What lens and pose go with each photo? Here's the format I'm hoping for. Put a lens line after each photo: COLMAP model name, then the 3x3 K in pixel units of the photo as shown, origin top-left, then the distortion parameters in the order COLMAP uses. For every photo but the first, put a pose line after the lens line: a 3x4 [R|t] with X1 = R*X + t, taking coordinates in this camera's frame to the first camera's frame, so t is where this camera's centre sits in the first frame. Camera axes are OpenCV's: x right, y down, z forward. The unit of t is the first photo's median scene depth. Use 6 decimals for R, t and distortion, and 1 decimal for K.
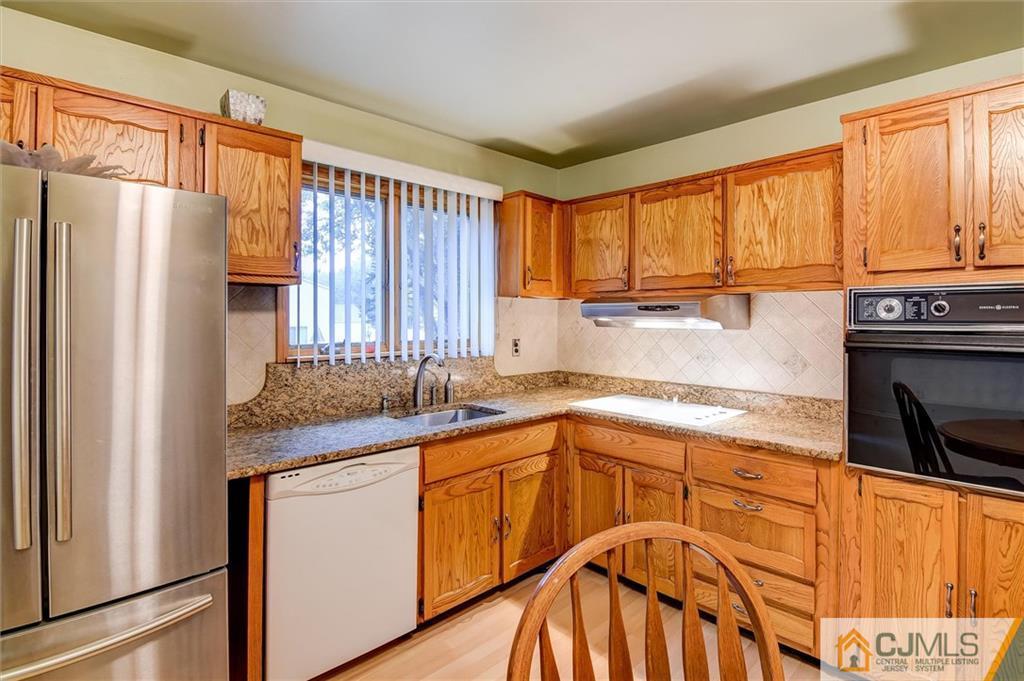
lens RADIAL K [[507.6, 0, 509.5], [0, 507.6, 314.4], [0, 0, 1]] dist [-0.001214, -0.017340]
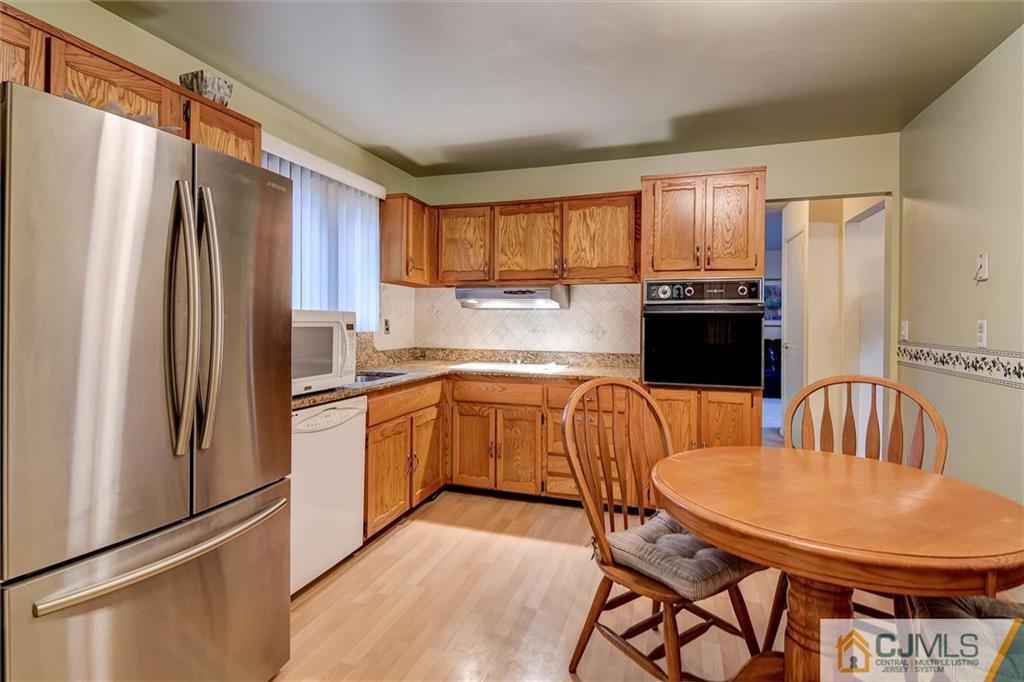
lens RADIAL K [[493.9, 0, 511.5], [0, 493.9, 320.2], [0, 0, 1]] dist [0.009678, -0.017312]
pose [[0.882741, 0.005229, 0.469831, -0.368402], [-0.008528, 0.999952, 0.004893, 0.059009], [-0.469783, -0.008326, 0.882743, -0.187321]]
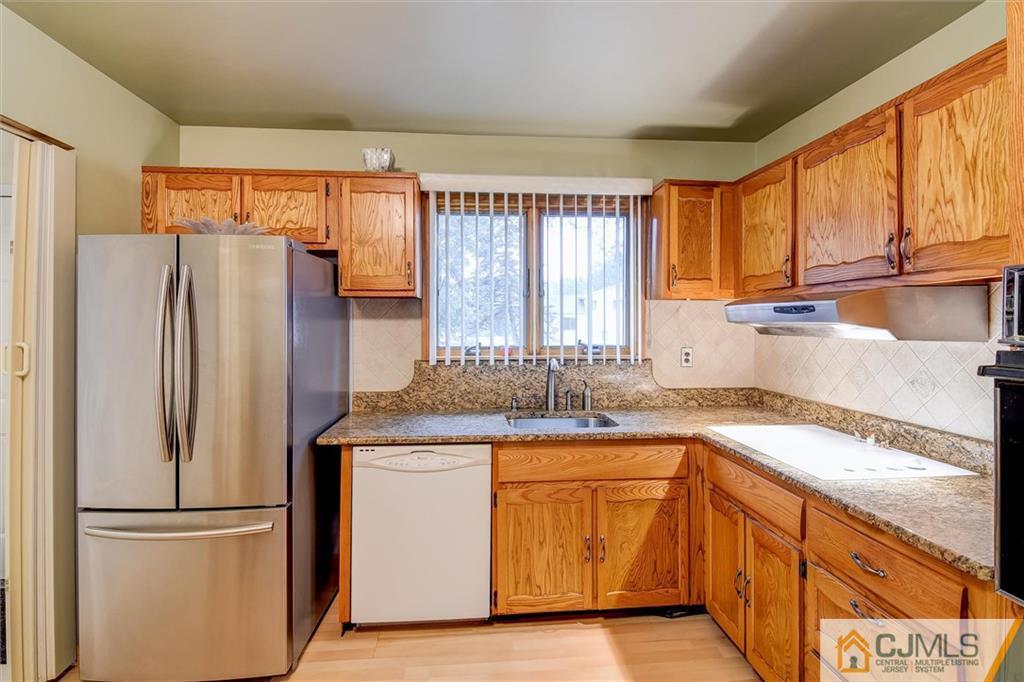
lens RADIAL K [[493.9, 0, 511.5], [0, 493.9, 320.2], [0, 0, 1]] dist [0.009678, -0.017312]
pose [[0.780686, -0.005815, -0.624896, 0.429852], [0.005803, 0.999981, -0.002056, 0.001739], [0.624896, -0.002022, 0.780705, 0.191680]]
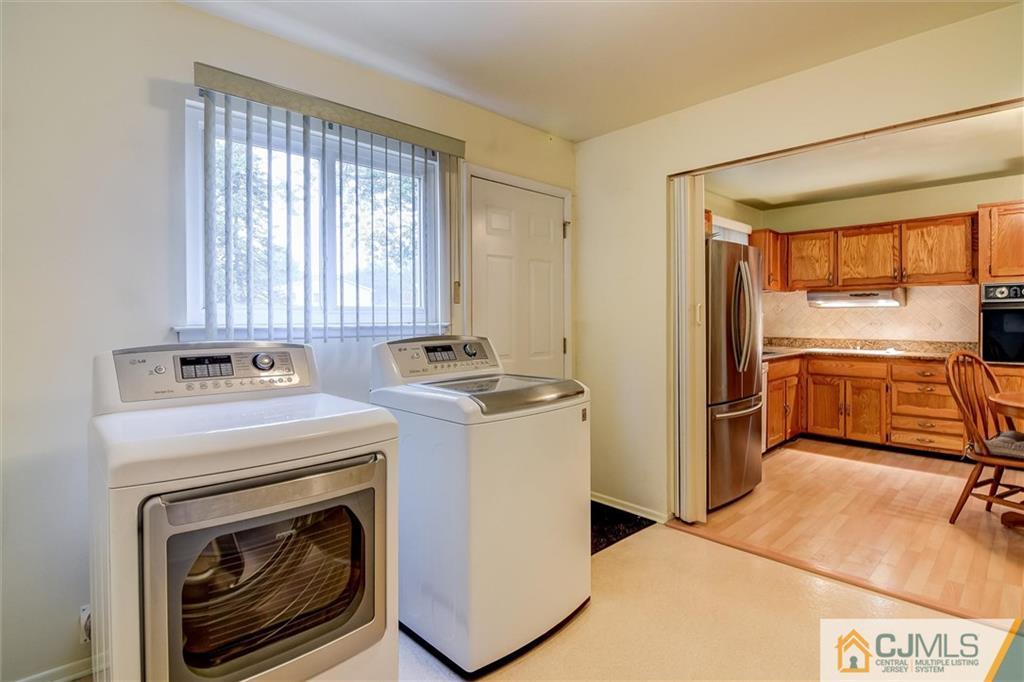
lens RADIAL K [[502.7, 0, 518.1], [0, 502.7, 321.7], [0, 0, 1]] dist [0.000610, -0.015525]
pose [[0.999978, -0.006314, 0.002084, -1.009694], [0.006285, 0.999885, 0.013786, 0.054077], [-0.002171, -0.013772, 0.999903, -0.867469]]
